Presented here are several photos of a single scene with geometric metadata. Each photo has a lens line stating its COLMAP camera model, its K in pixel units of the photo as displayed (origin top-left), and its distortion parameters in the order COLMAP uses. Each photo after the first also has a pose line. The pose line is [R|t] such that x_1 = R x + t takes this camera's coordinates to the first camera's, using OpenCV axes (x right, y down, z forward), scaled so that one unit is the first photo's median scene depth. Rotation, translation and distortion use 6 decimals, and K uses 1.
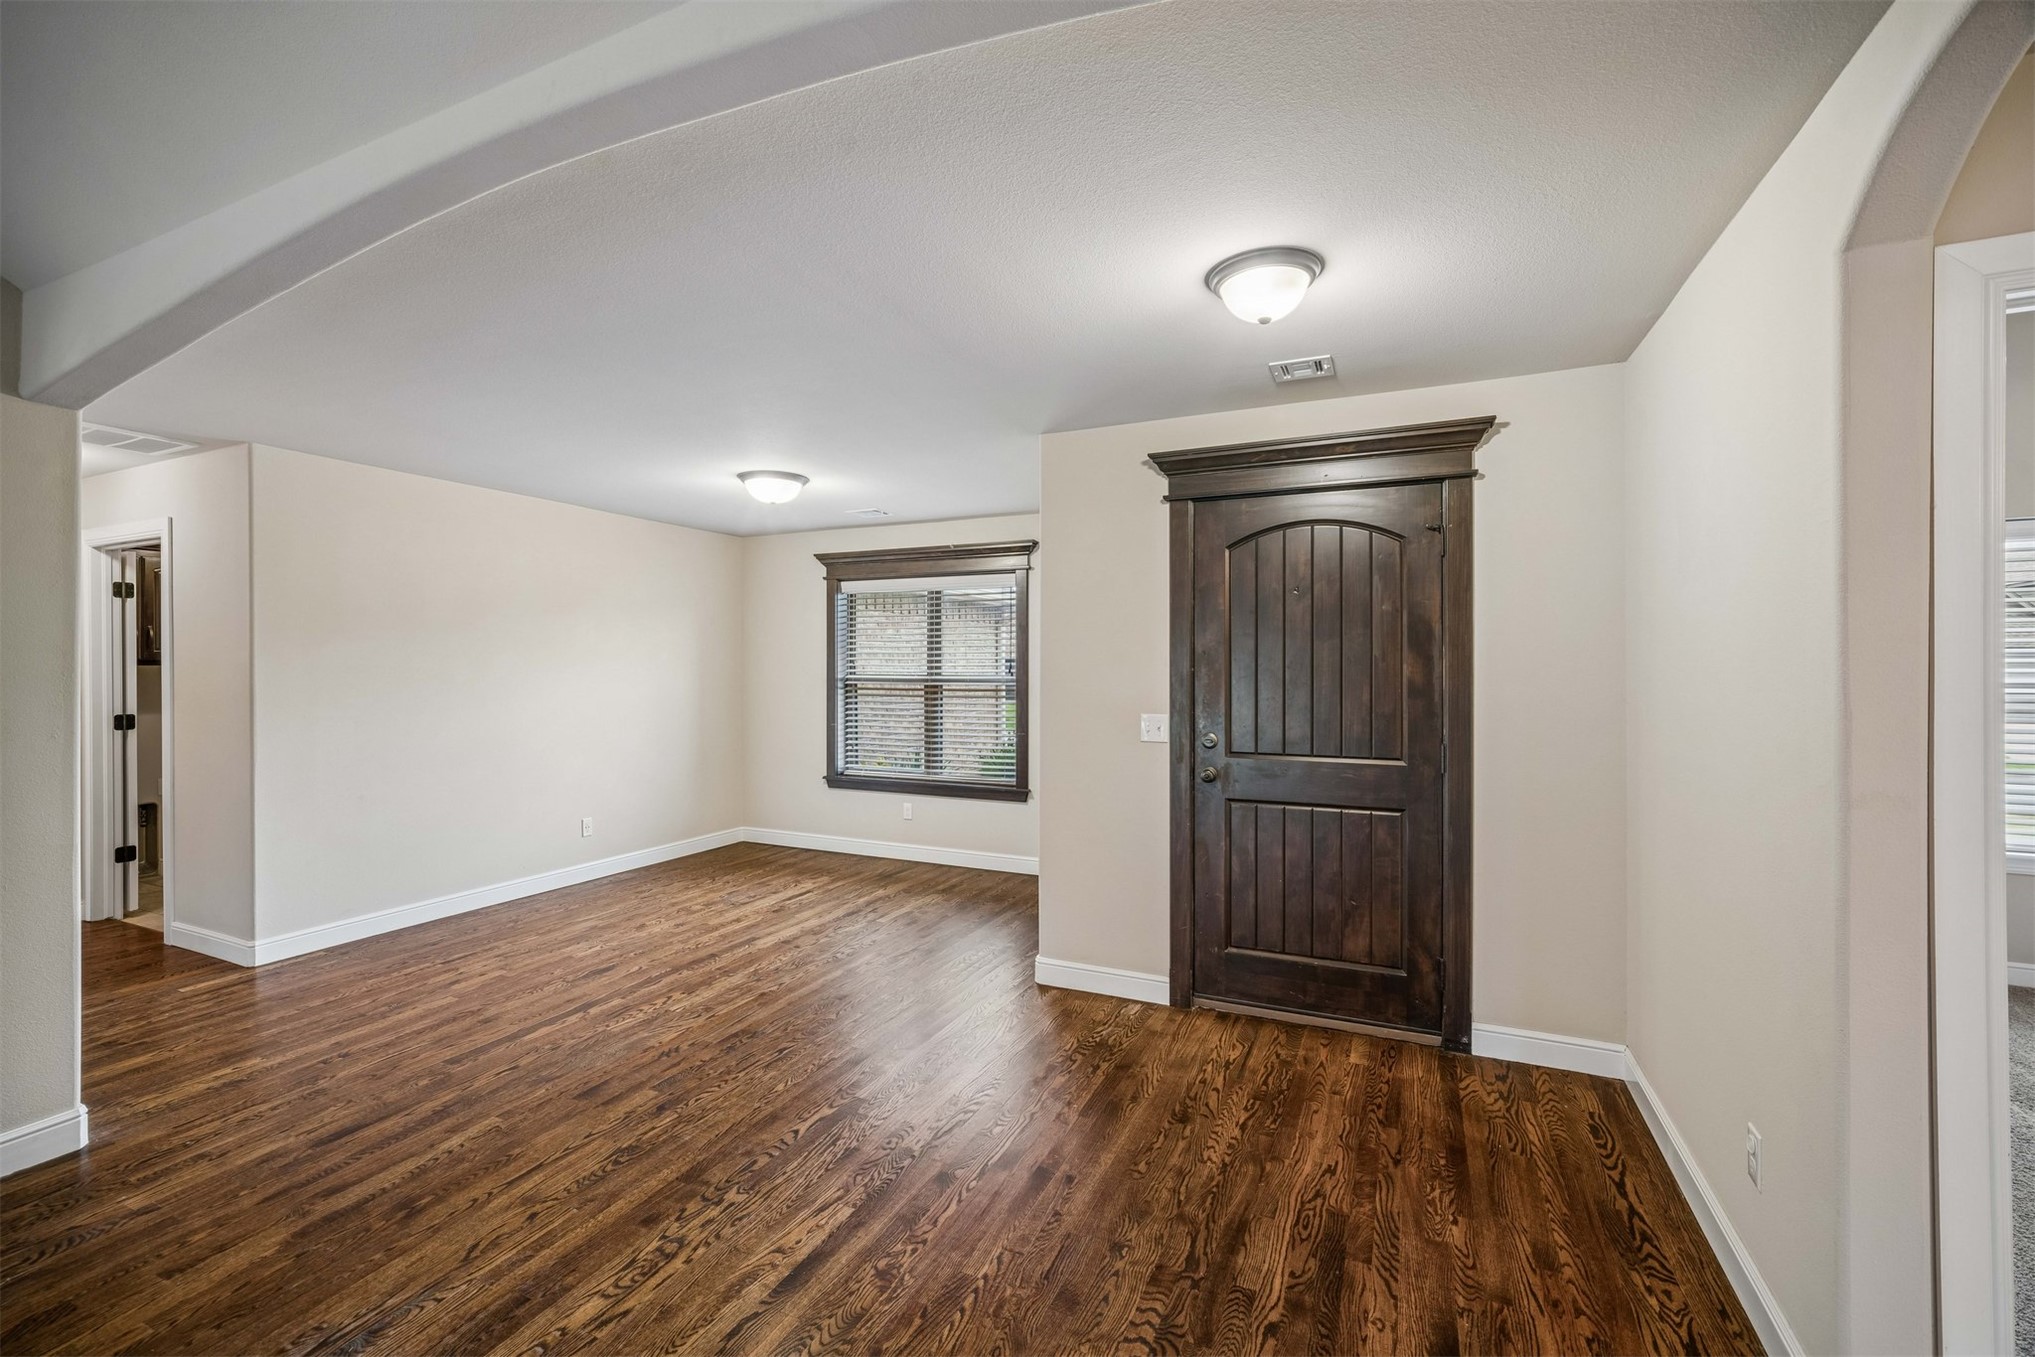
lens RADIAL K [[866.2, 0, 1002.1], [0, 866.2, 670.2], [0, 0, 1]] dist [-0.023729, 0.013041]
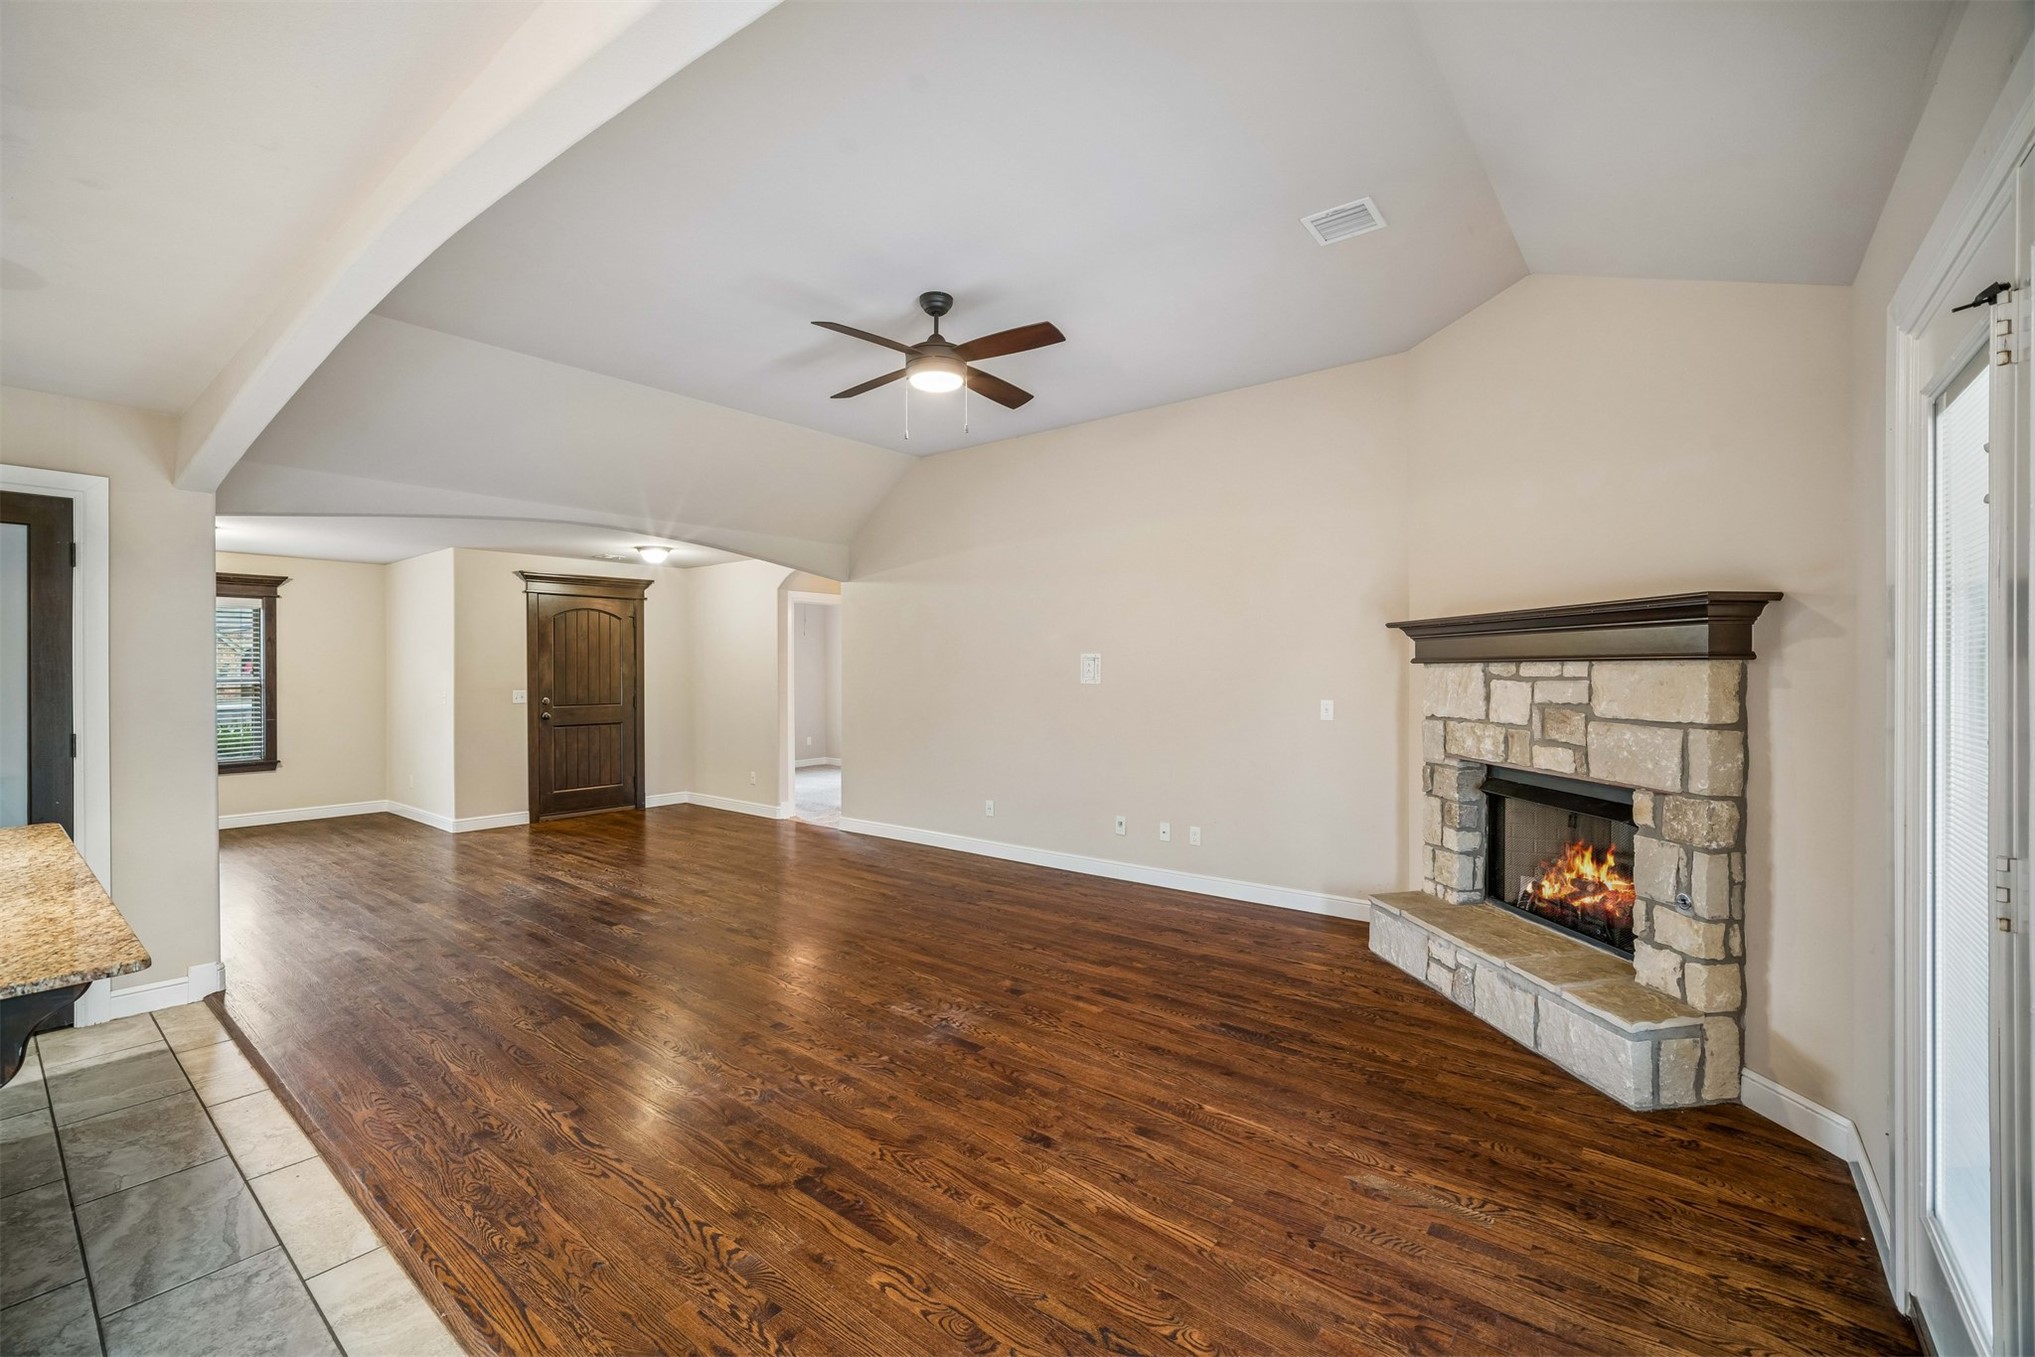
lens RADIAL K [[862.0, 0, 1002.0], [0, 862.0, 666.2], [0, 0, 1]] dist [-0.020168, 0.009462]
pose [[0.240859, 0.003483, 0.970554, -1.268144], [0.008648, 0.999946, -0.005735, 0.010646], [-0.970522, 0.009775, 0.240816, -0.530720]]
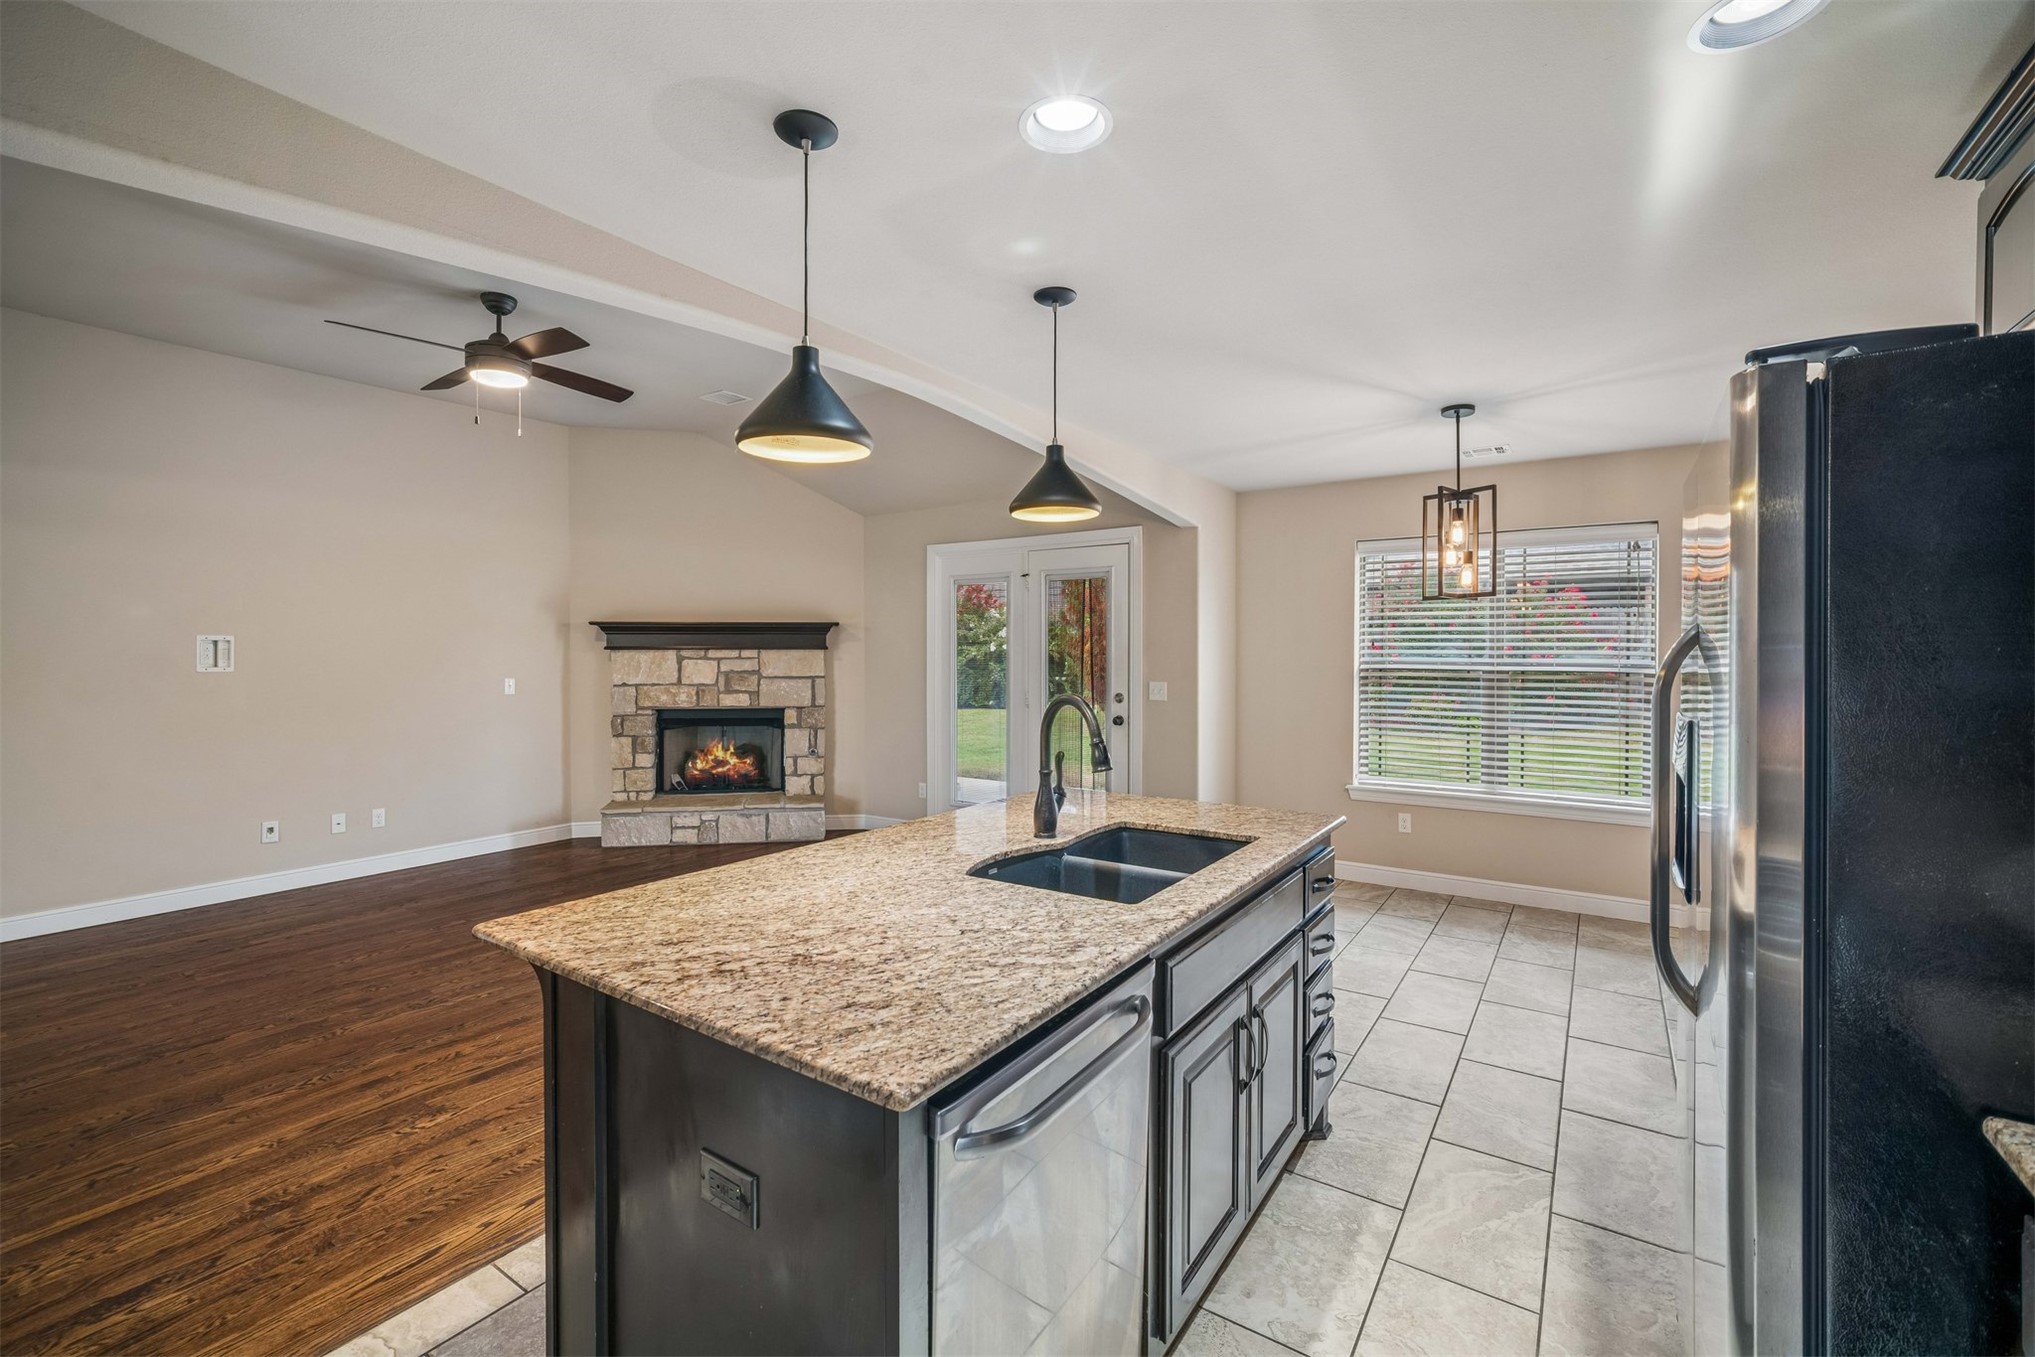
lens RADIAL K [[867.9, 0, 1003.0], [0, 867.9, 665.2], [0, 0, 1]] dist [-0.022505, 0.011571]
pose [[-0.986440, -0.001382, 0.164117, -1.114163], [0.002358, 0.999742, 0.022589, 0.001438], [-0.164105, 0.022669, -0.986182, 0.514135]]
